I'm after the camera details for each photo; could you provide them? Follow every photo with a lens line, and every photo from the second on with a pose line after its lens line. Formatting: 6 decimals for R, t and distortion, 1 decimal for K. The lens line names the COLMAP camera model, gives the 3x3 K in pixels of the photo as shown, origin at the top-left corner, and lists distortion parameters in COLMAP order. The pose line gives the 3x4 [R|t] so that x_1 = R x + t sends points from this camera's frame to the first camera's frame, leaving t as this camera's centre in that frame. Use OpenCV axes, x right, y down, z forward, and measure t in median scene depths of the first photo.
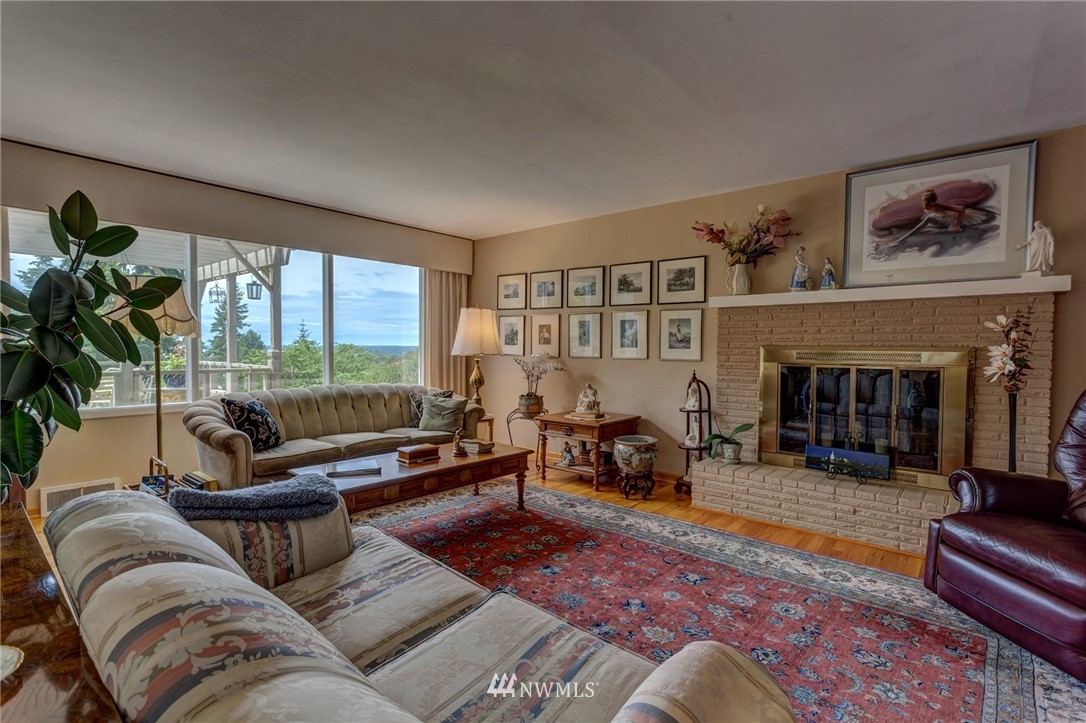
lens RADIAL K [[513.3, 0, 544.2], [0, 513.3, 362.9], [0, 0, 1]] dist [0.001468, 0.002094]
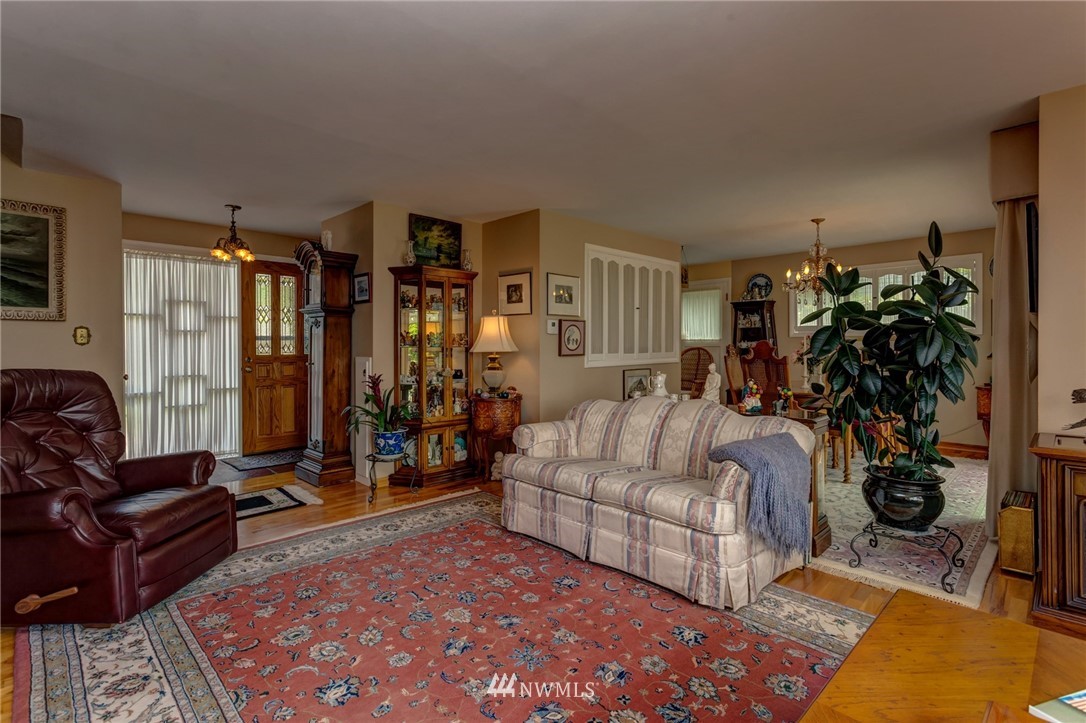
lens RADIAL K [[513.3, 0, 541.3], [0, 513.3, 350.1], [0, 0, 1]] dist [0.001468, 0.002094]
pose [[-0.996500, -0.005532, 0.083405, -0.022957], [-0.002159, 0.999178, 0.040481, -0.043635], [-0.083560, 0.040159, -0.995693, 1.304899]]
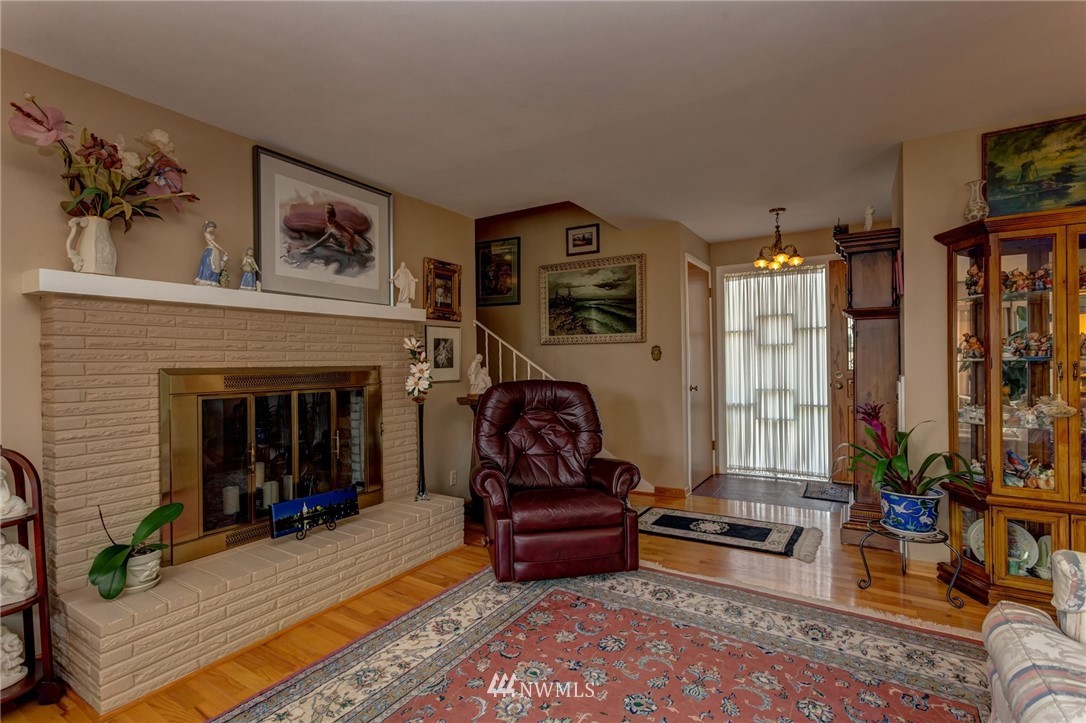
lens RADIAL K [[513.3, 0, 541.0], [0, 513.3, 361.7], [0, 0, 1]] dist [0.001468, 0.002094]
pose [[-0.148192, -0.004393, 0.988949, -0.264784], [0.045106, 0.998919, 0.011196, -0.033663], [-0.987929, 0.046266, -0.147834, 0.769209]]
